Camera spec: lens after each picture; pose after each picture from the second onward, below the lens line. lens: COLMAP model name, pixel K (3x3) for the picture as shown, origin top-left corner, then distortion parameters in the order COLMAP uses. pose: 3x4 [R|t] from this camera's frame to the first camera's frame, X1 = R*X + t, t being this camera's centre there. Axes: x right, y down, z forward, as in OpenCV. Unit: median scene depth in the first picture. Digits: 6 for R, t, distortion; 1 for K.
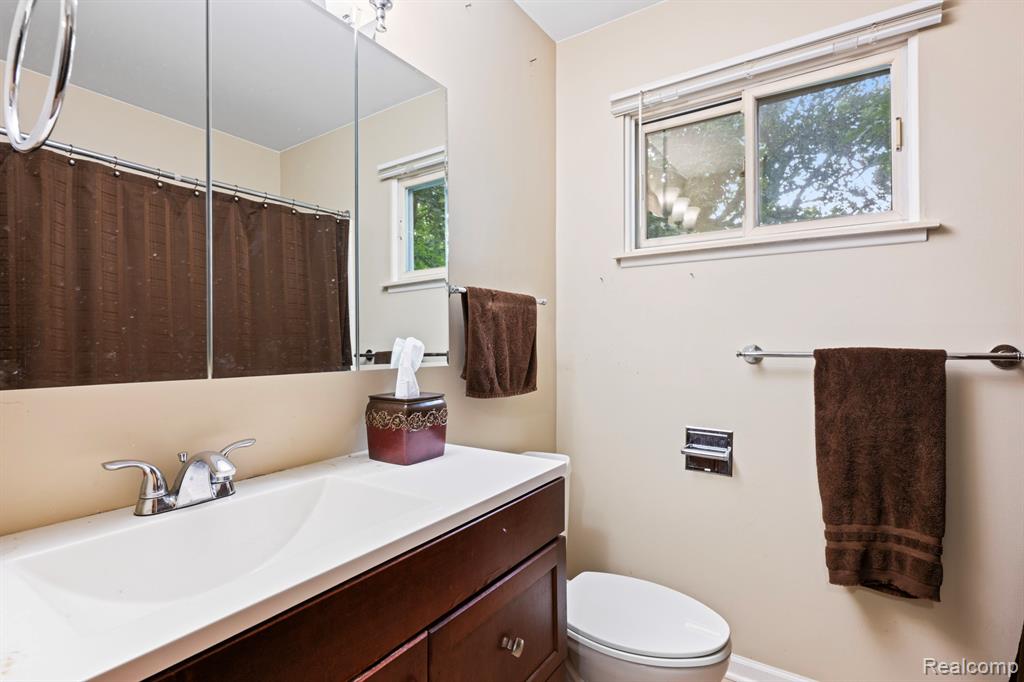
lens RADIAL K [[497.4, 0, 506.4], [0, 497.4, 346.8], [0, 0, 1]] dist [0.004579, 0.000190]
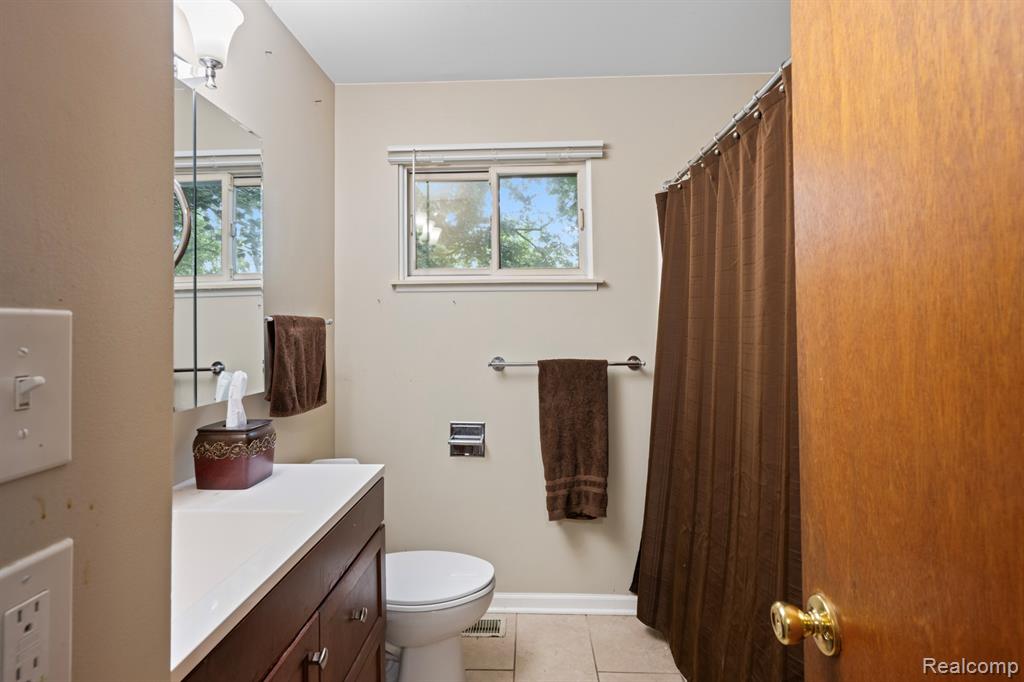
lens RADIAL K [[497.4, 0, 513.6], [0, 497.4, 334.6], [0, 0, 1]] dist [0.004579, 0.000190]
pose [[0.850294, -0.009585, 0.526221, -0.207553], [0.012059, 0.999926, -0.001272, -0.072964], [-0.526170, 0.007427, 0.850347, -0.194192]]
